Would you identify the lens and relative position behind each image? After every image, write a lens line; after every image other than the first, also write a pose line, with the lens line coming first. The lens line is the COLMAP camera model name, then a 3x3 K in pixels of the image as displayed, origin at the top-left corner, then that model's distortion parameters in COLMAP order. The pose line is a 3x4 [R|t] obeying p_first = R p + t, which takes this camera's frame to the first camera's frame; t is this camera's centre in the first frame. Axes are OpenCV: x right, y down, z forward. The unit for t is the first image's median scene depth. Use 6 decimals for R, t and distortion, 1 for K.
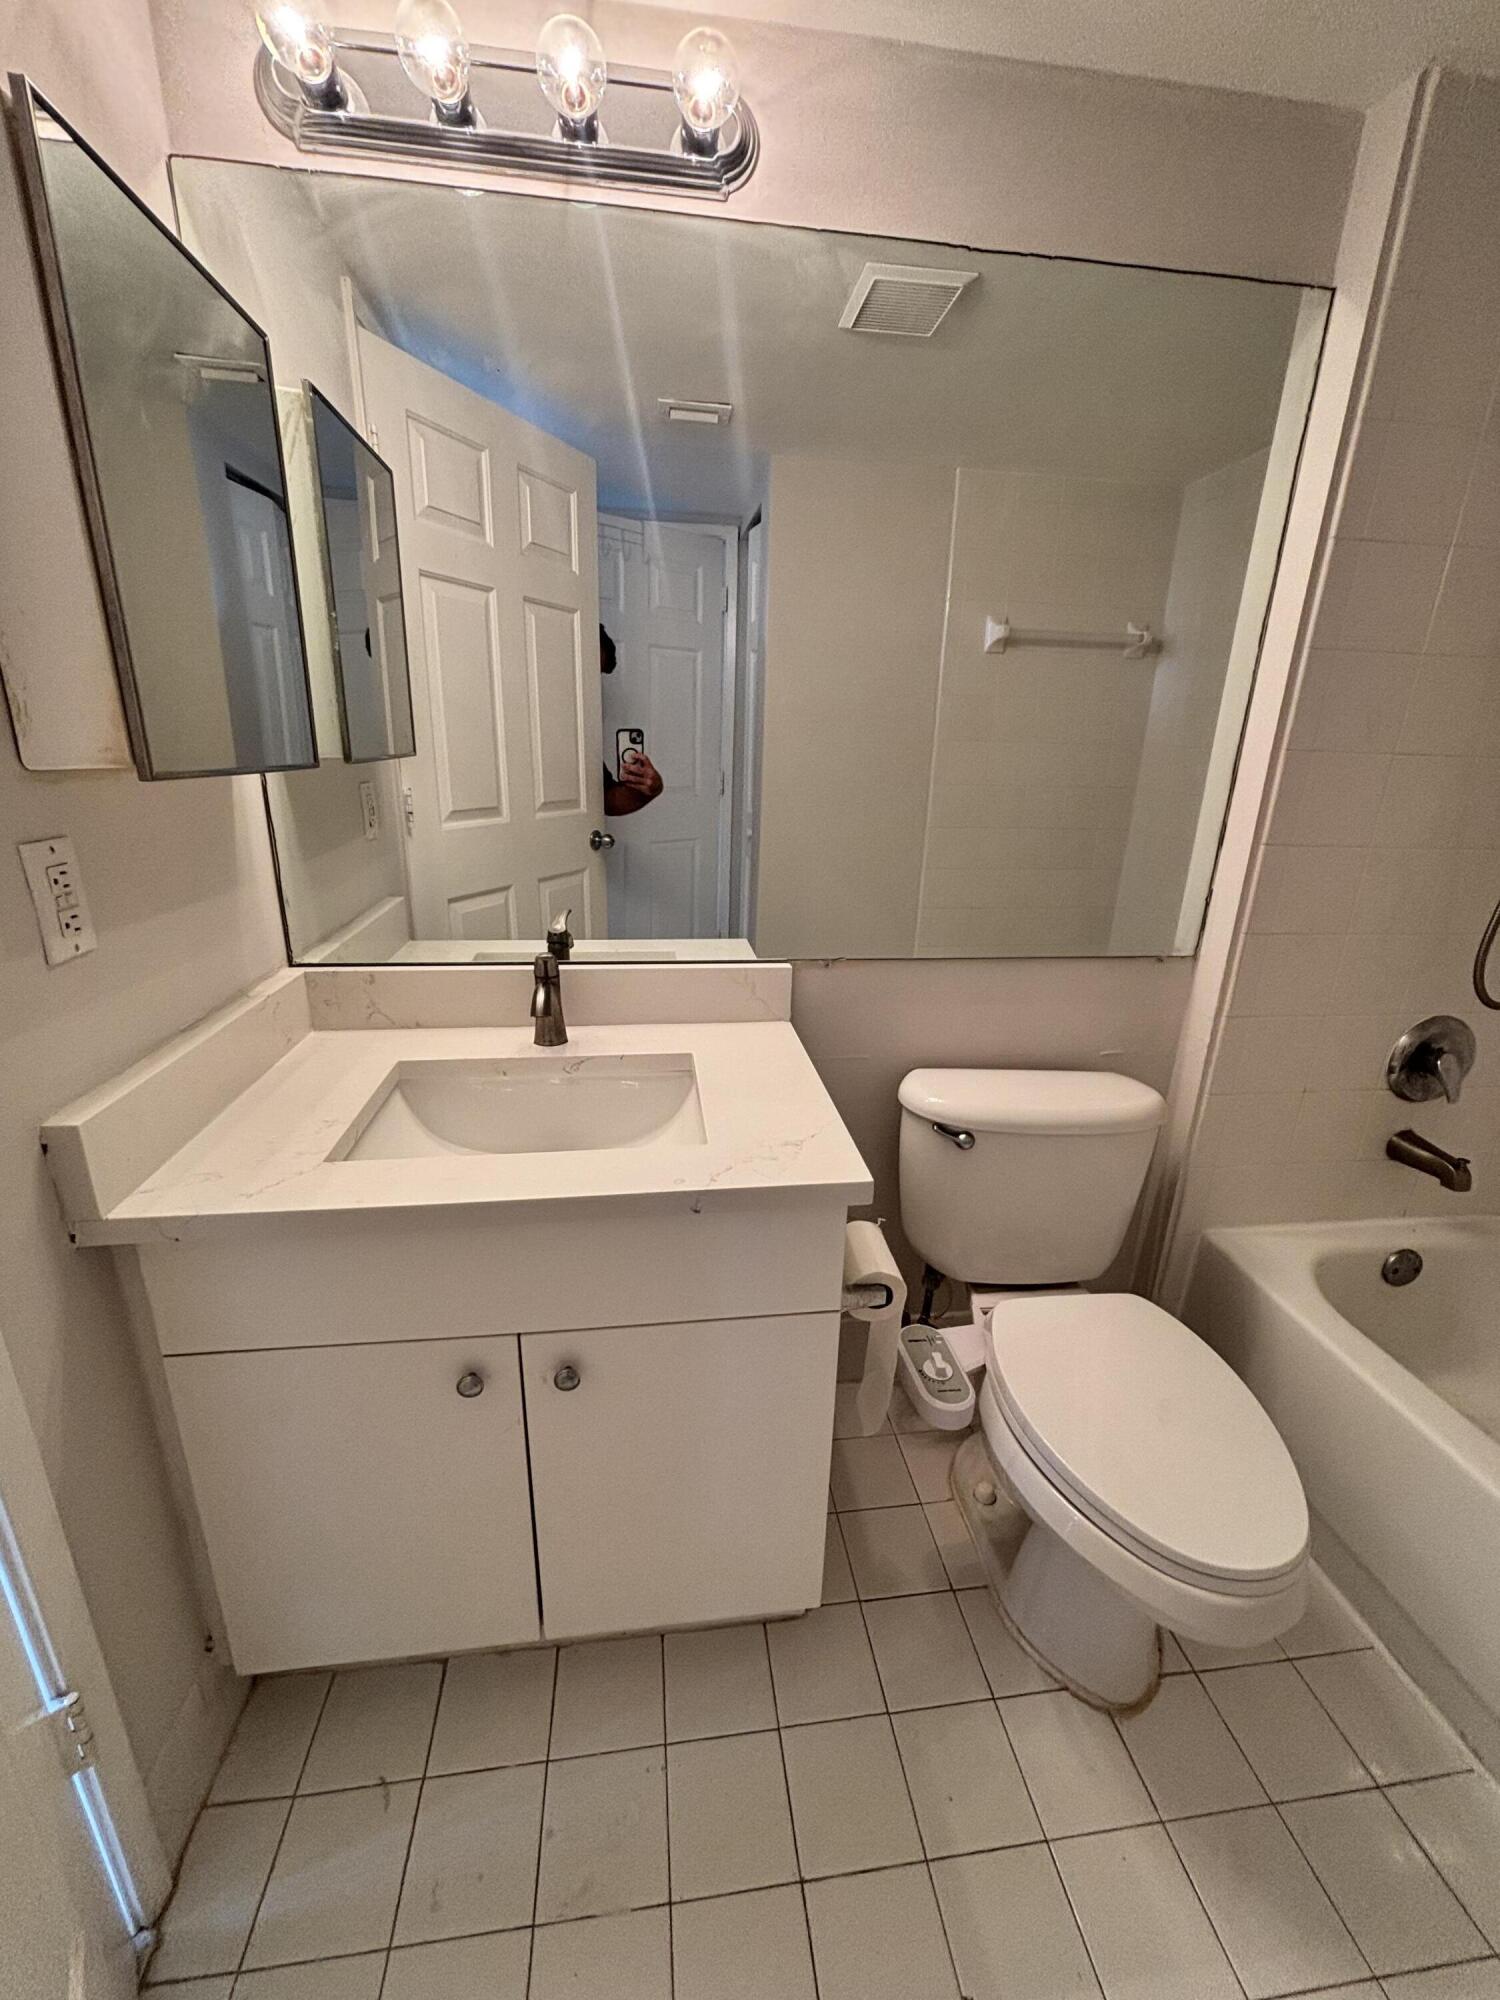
lens RADIAL K [[794.9, 0, 752.9], [0, 794.9, 1004.8], [0, 0, 1]] dist [-0.000095, -0.000709]
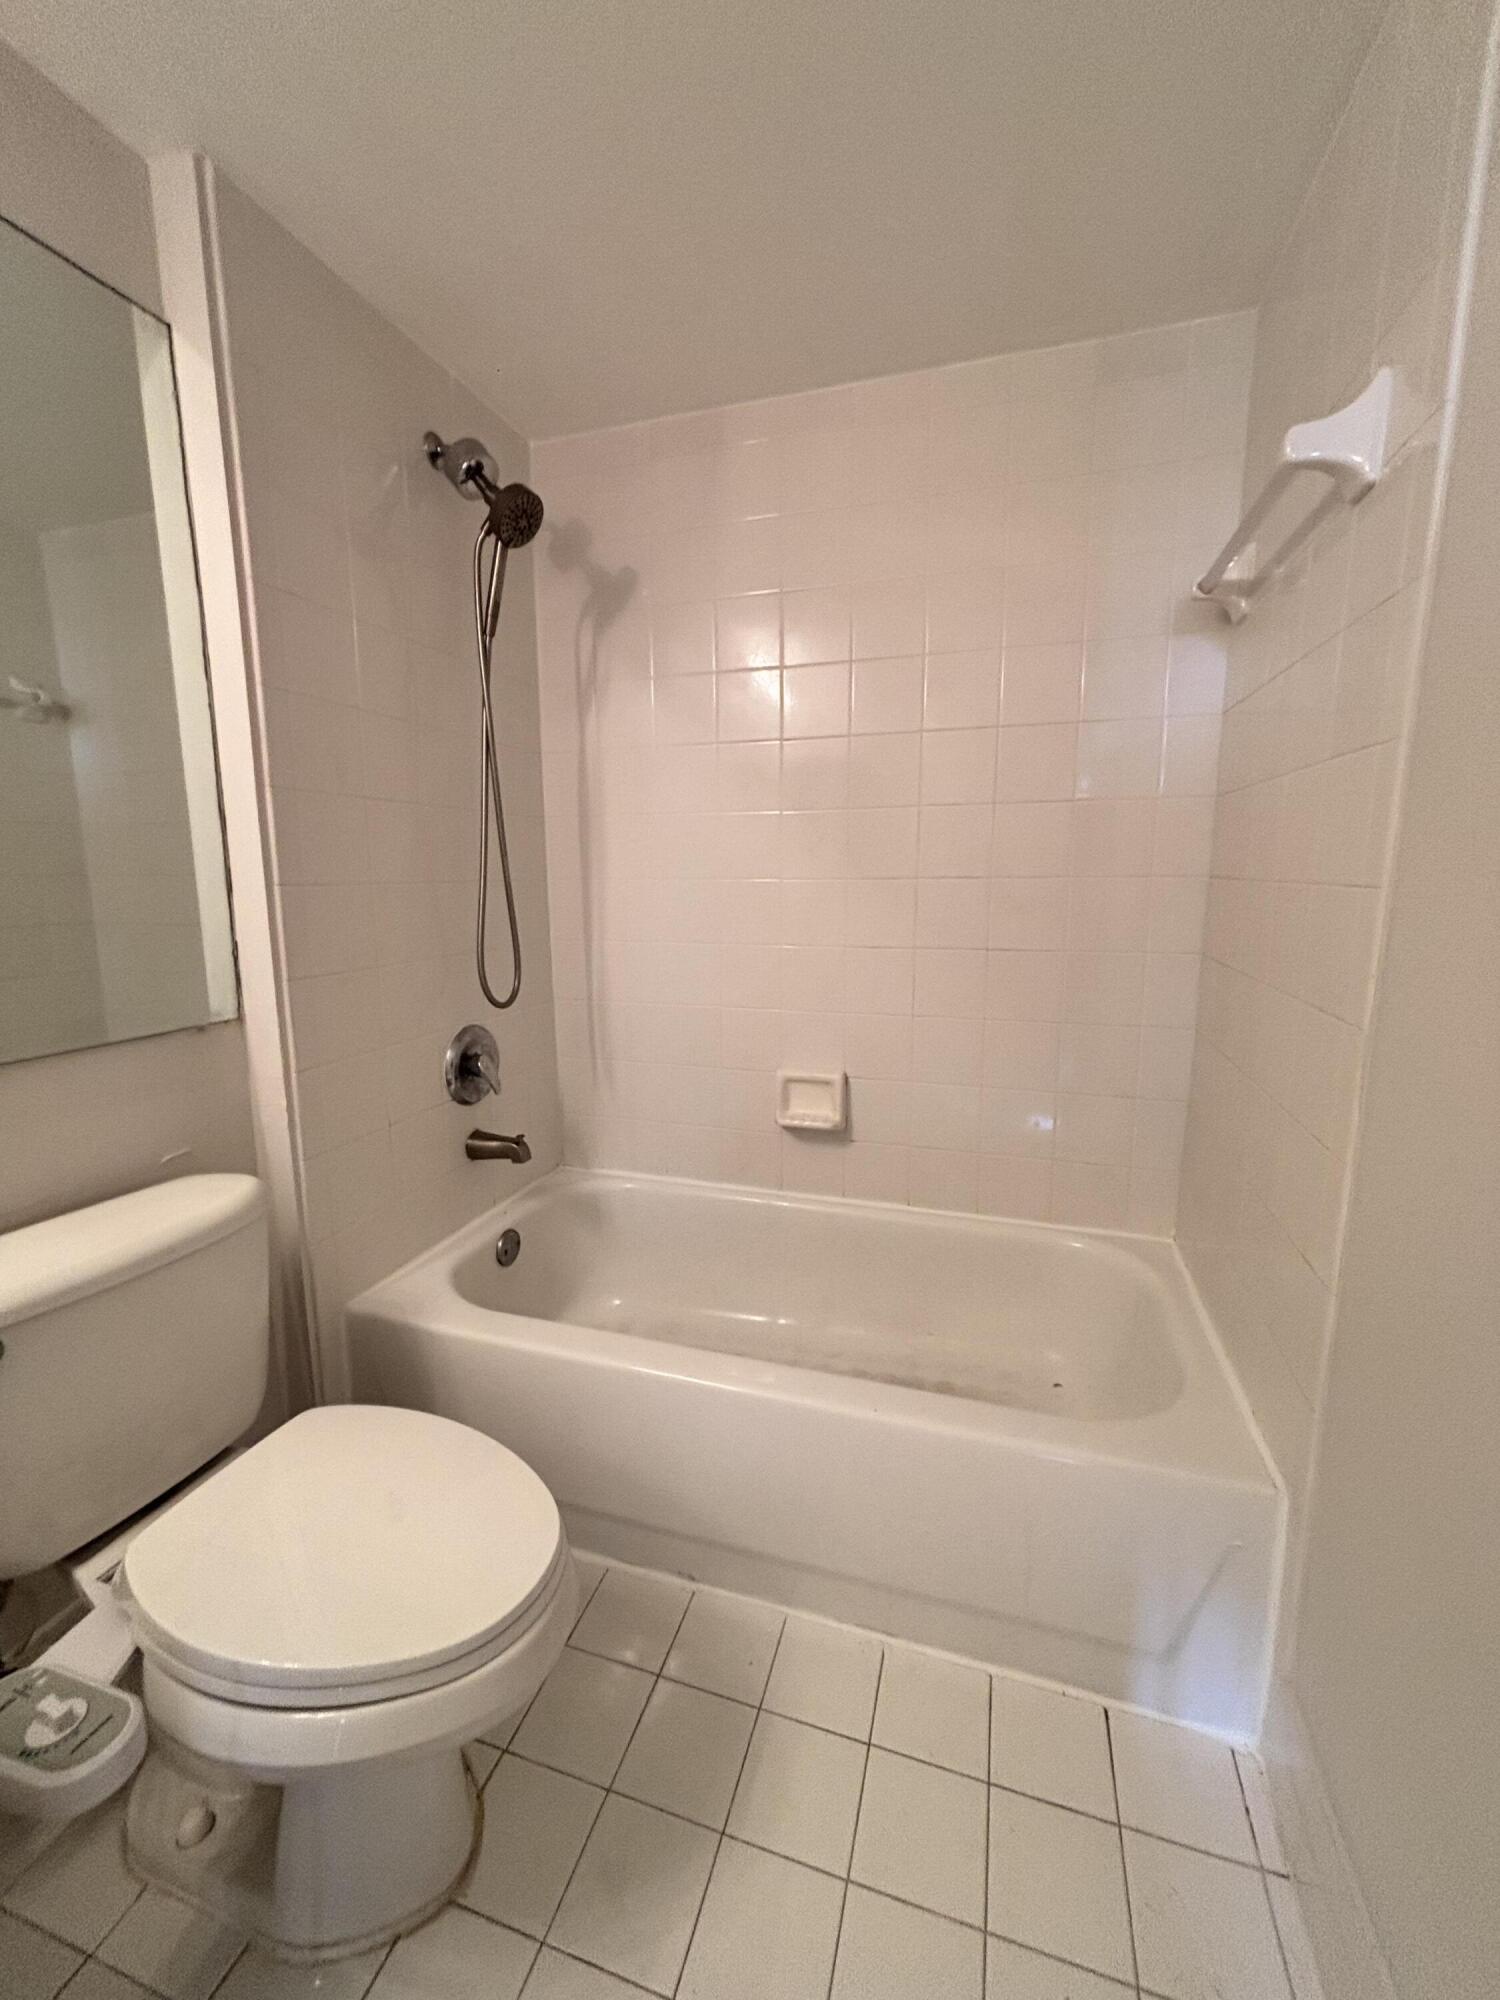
lens RADIAL K [[794.9, 0, 752.9], [0, 794.9, 1004.8], [0, 0, 1]] dist [-0.000095, -0.000709]
pose [[0.418588, -0.174689, 0.891217, 0.010343], [0.293825, 0.954597, 0.049108, 0.049639], [-0.859332, 0.241306, 0.450910, 0.109771]]
